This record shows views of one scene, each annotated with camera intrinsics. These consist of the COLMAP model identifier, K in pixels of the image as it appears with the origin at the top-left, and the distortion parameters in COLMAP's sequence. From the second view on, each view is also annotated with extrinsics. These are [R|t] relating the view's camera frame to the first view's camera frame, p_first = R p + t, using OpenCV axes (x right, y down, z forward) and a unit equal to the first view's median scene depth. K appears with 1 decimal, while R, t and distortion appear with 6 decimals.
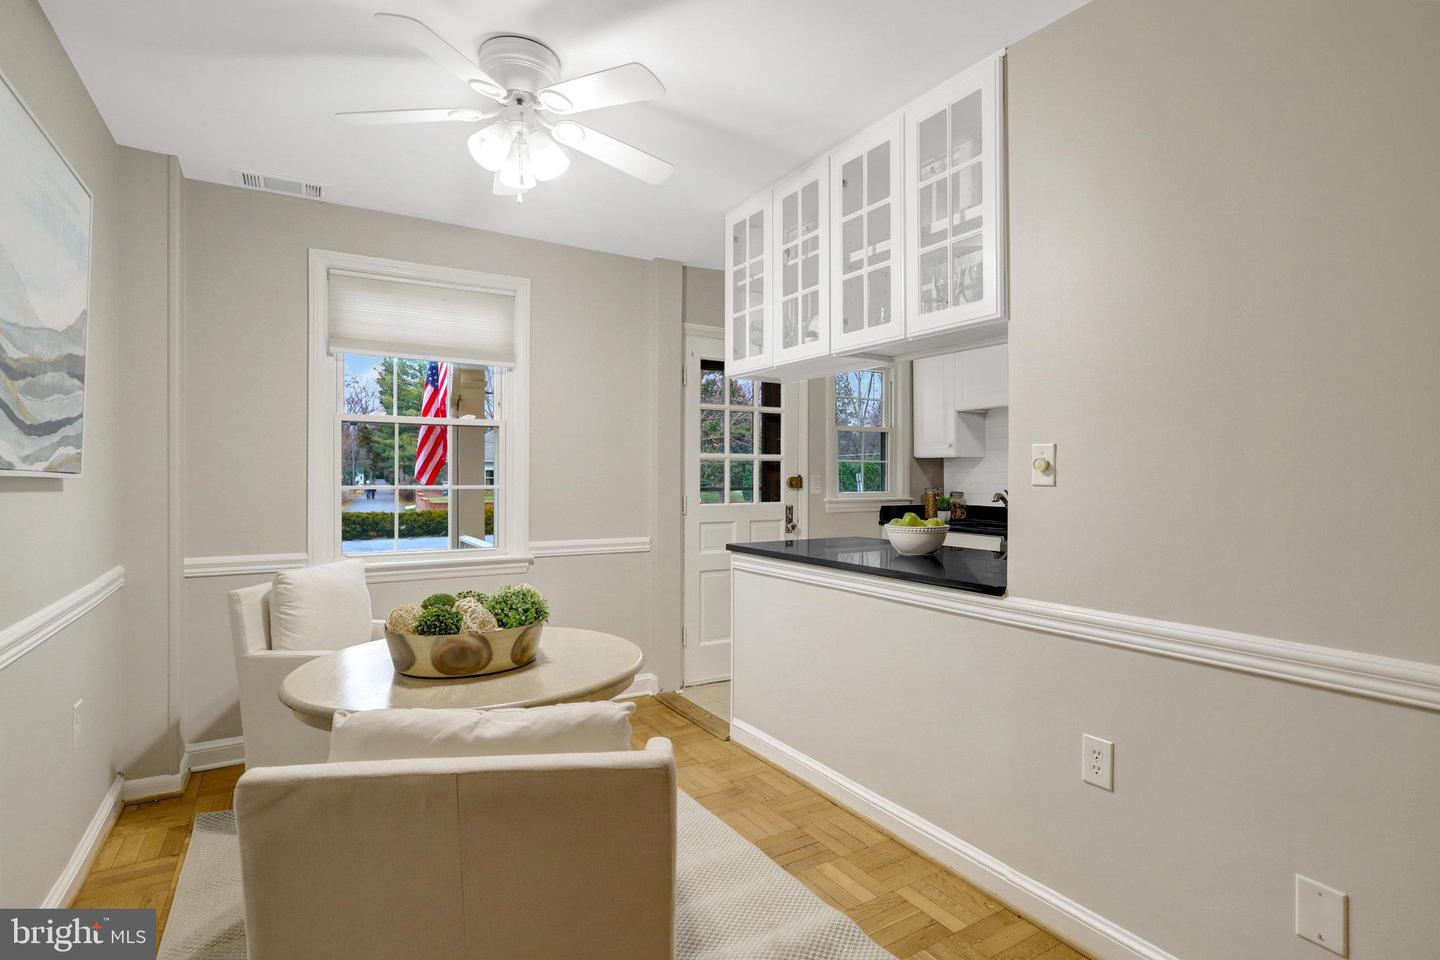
lens RADIAL K [[709.3, 0, 724.5], [0, 709.3, 469.8], [0, 0, 1]] dist [-0.037724, 0.025472]
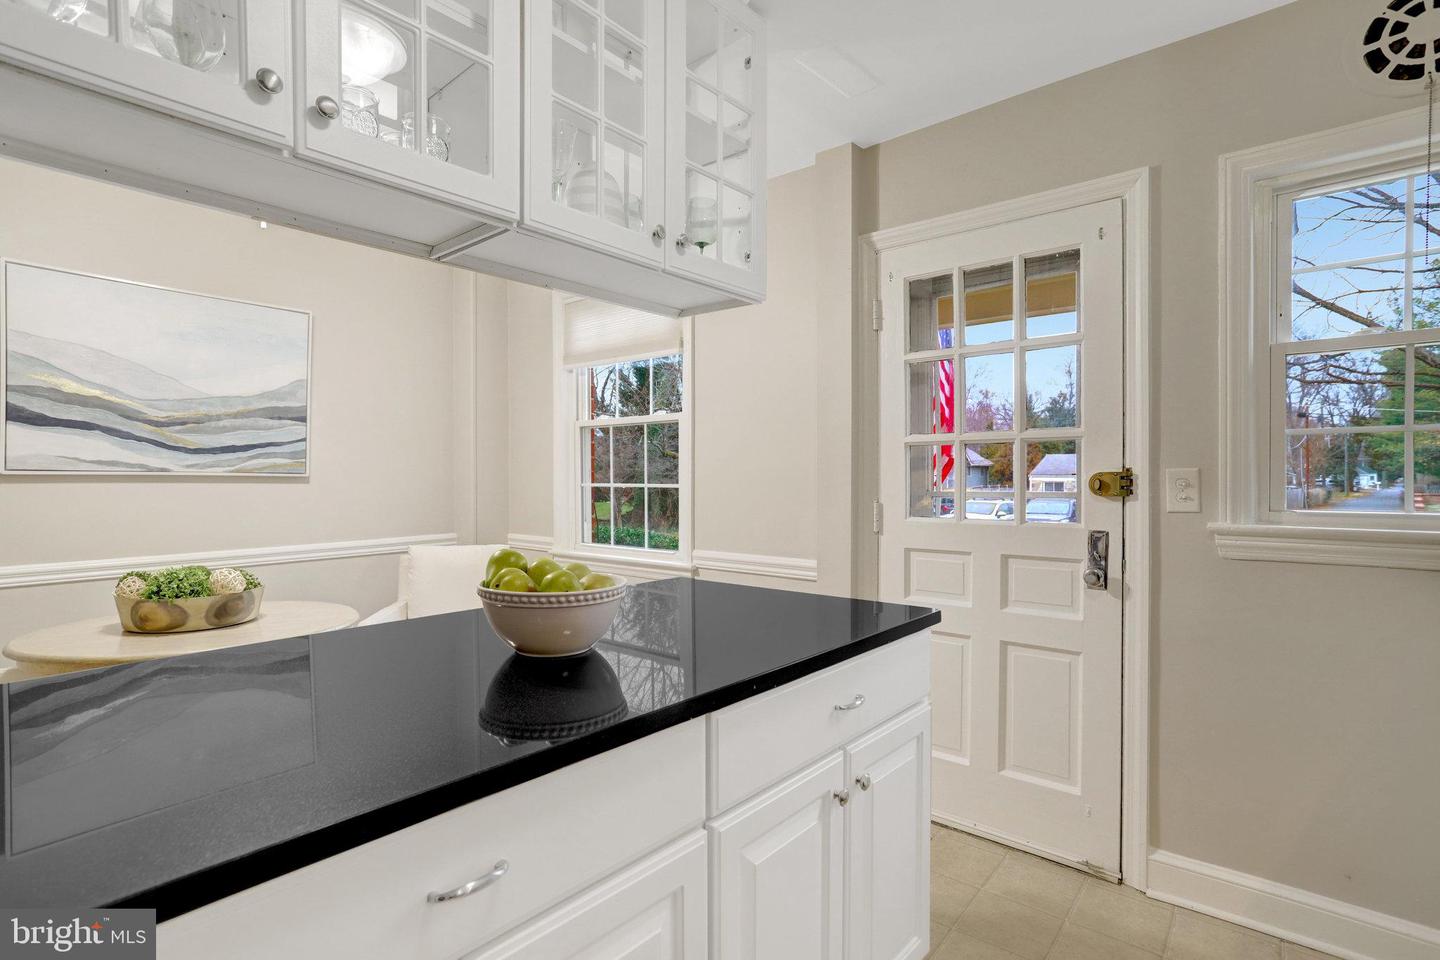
lens RADIAL K [[714.3, 0, 720.0], [0, 714.3, 480.0], [0, 0, 1]] dist [-0.039137, 0.027769]
pose [[0.306177, 0.002911, -0.951970, 0.590962], [0.011718, 0.999908, 0.006826, 0.011147], [0.951902, -0.013246, 0.306115, 0.773787]]
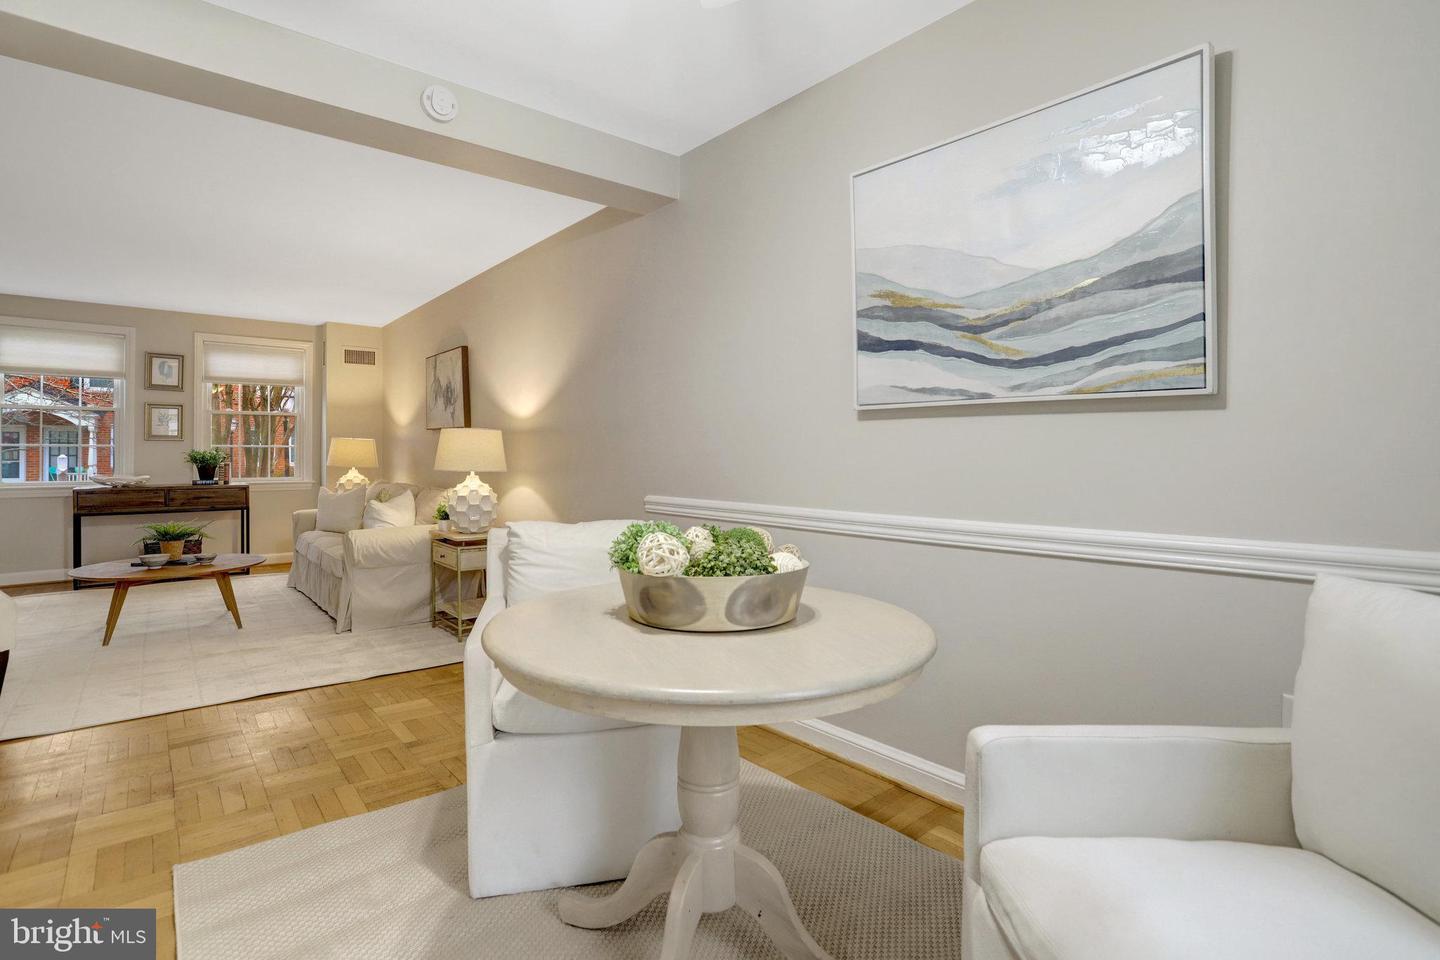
lens RADIAL K [[709.3, 0, 720.0], [0, 709.3, 455.7], [0, 0, 1]] dist [-0.051965, 0.024959]
pose [[-0.990128, 0.000535, -0.140168, -0.115032], [0.001635, 0.999969, -0.007736, 0.049777], [0.140159, -0.007888, -0.990098, 0.935614]]
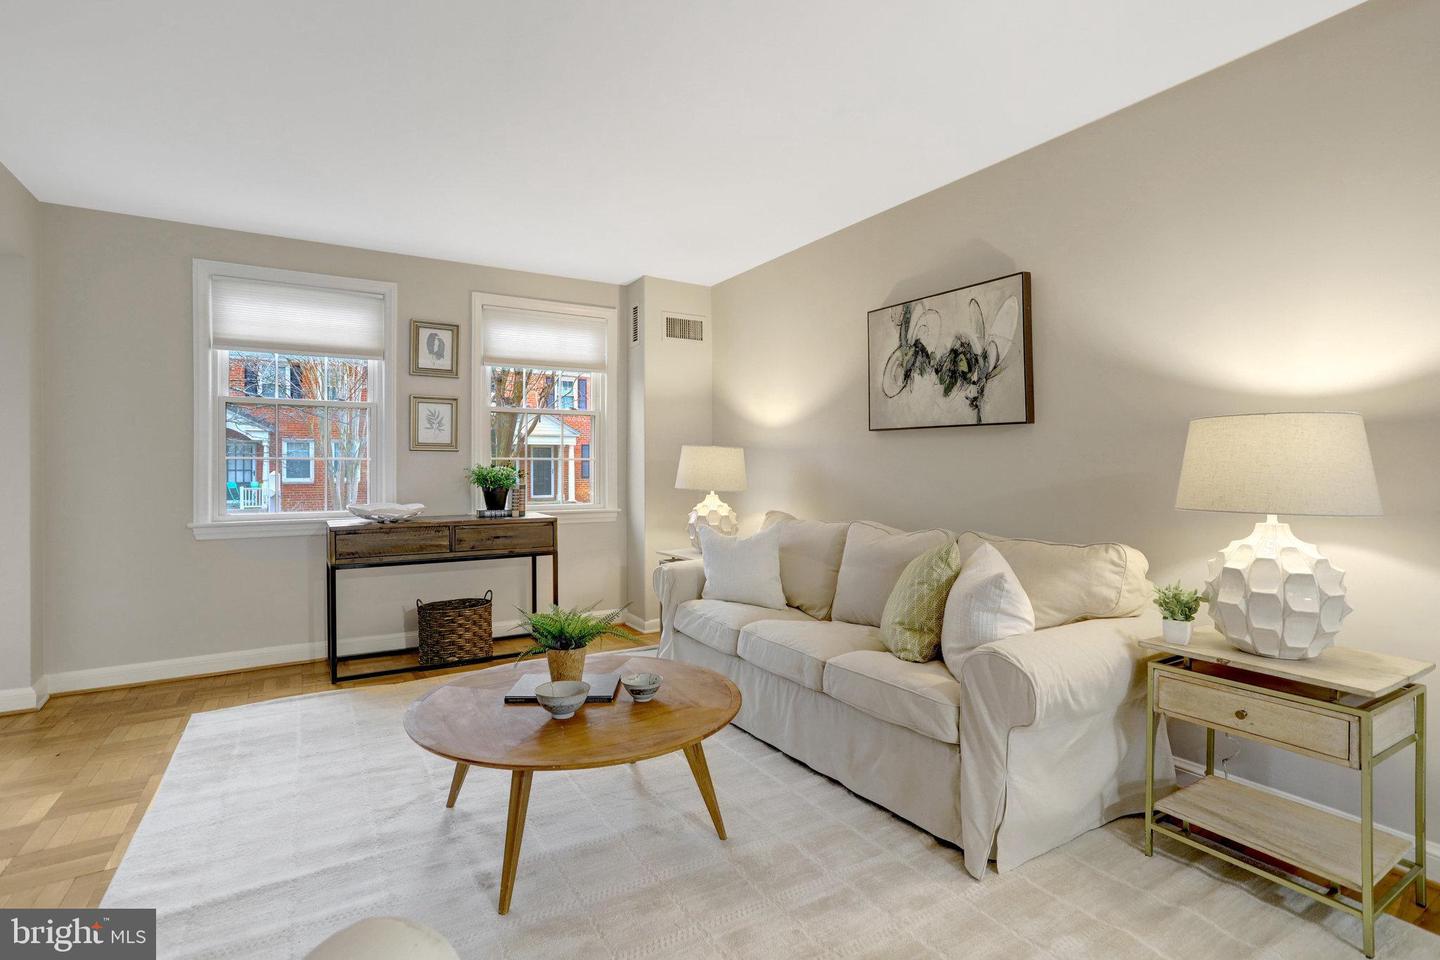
lens RADIAL K [[709.3, 0, 724.5], [0, 709.3, 469.8], [0, 0, 1]] dist [-0.037724, 0.025472]
pose [[-0.999992, 0.001466, -0.003645, 0.552785], [0.001494, 0.999970, -0.007631, 0.037555], [0.003634, -0.007636, -0.999964, 0.194799]]
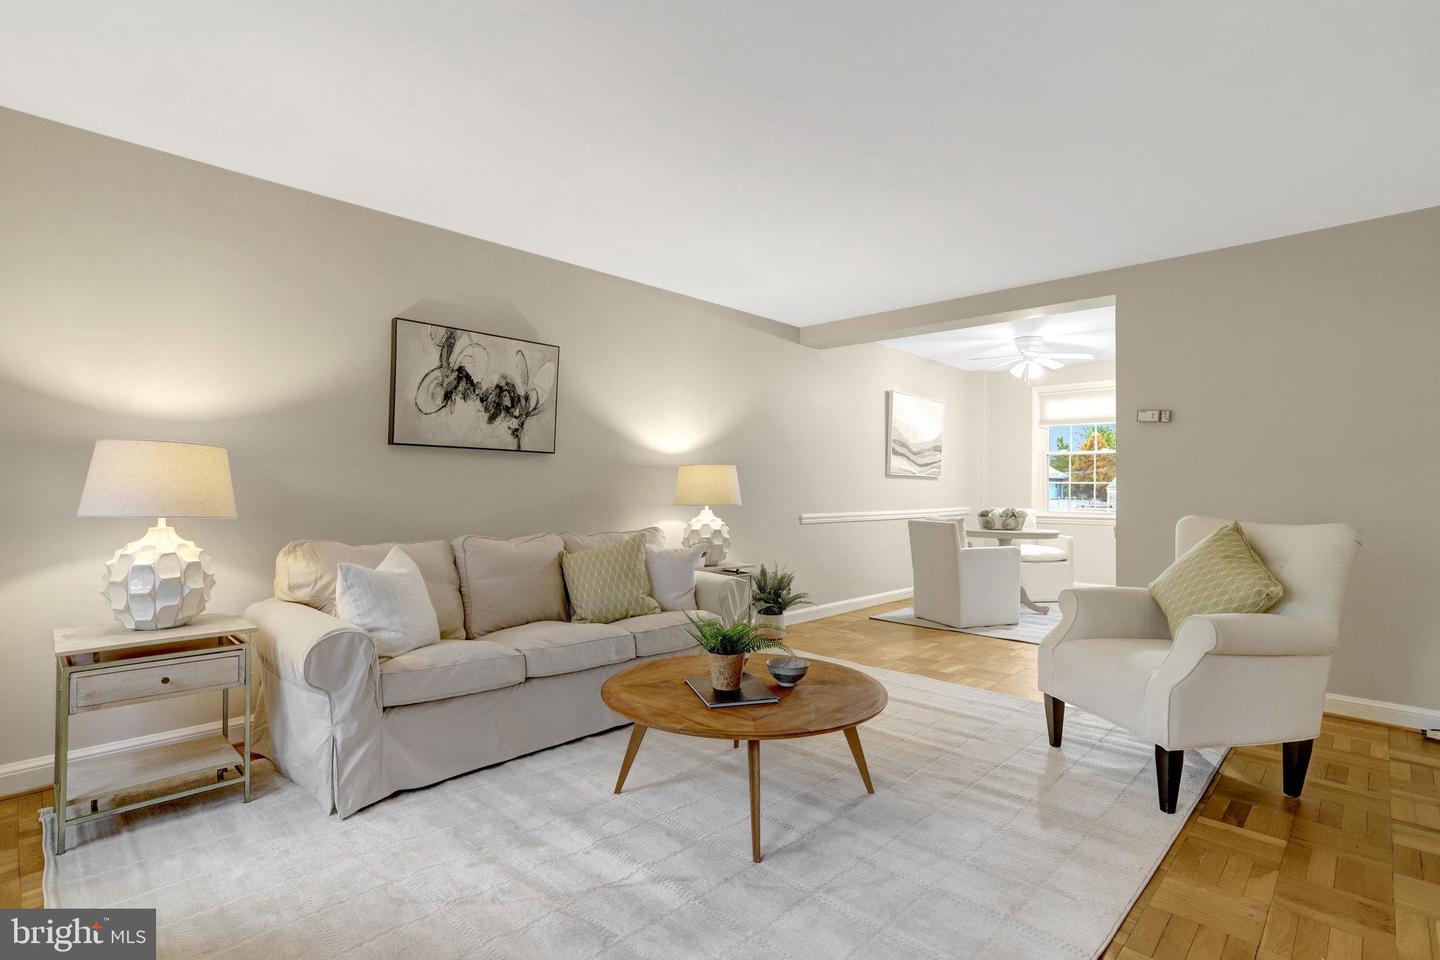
lens RADIAL K [[709.3, 0, 724.5], [0, 709.3, 469.8], [0, 0, 1]] dist [-0.037724, 0.025472]
pose [[0.262002, -0.021502, -0.964828, 1.363392], [0.001449, 0.999759, -0.021887, 0.030270], [0.965066, 0.004336, 0.261970, -0.631761]]
